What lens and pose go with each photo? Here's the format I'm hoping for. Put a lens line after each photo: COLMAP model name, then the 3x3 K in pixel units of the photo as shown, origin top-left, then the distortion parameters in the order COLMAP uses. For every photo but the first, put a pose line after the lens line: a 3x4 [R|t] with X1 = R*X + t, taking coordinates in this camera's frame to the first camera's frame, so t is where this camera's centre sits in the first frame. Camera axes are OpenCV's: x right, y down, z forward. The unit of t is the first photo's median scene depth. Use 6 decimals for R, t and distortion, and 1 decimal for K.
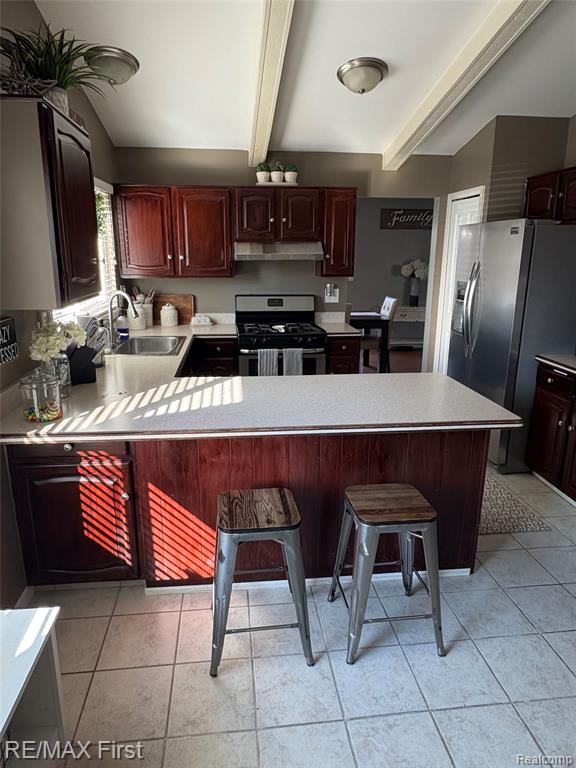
lens RADIAL K [[501.7, 0, 283.2], [0, 501.7, 383.2], [0, 0, 1]] dist [-0.002560, 0.005000]
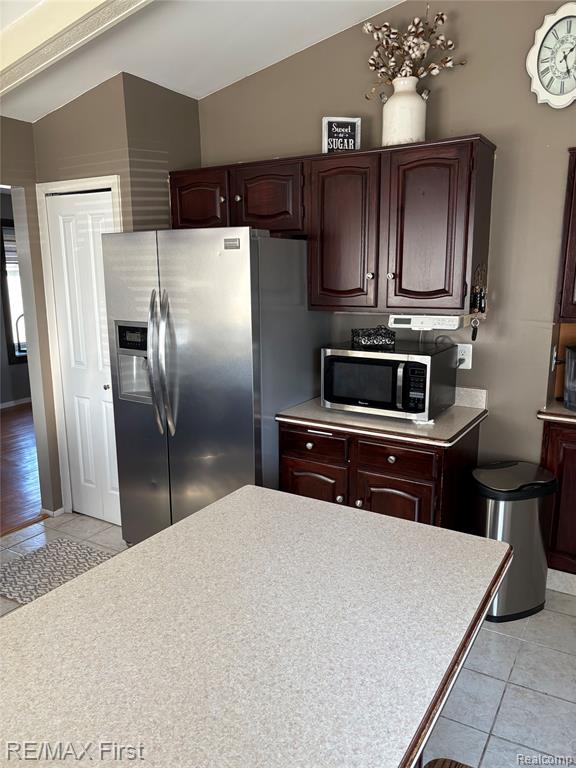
lens RADIAL K [[582.7, 0, 289.2], [0, 582.7, 389.8], [0, 0, 1]] dist [0.044554, -0.054349]
pose [[0.604793, -0.167067, 0.778662, -0.125470], [0.210246, 0.976555, 0.046226, -0.116967], [-0.768129, 0.135753, 0.625738, 0.418892]]
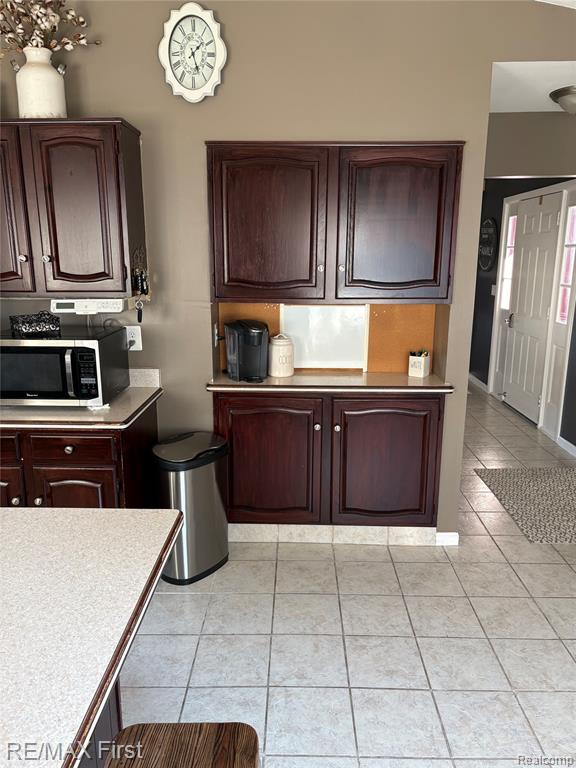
lens RADIAL K [[582.7, 0, 285.7], [0, 582.7, 389.4], [0, 0, 1]] dist [0.044554, -0.054349]
pose [[0.128626, -0.232552, 0.964041, -0.125457], [0.252329, 0.947796, 0.194967, -0.112423], [-0.959054, 0.218178, 0.180591, 0.394941]]
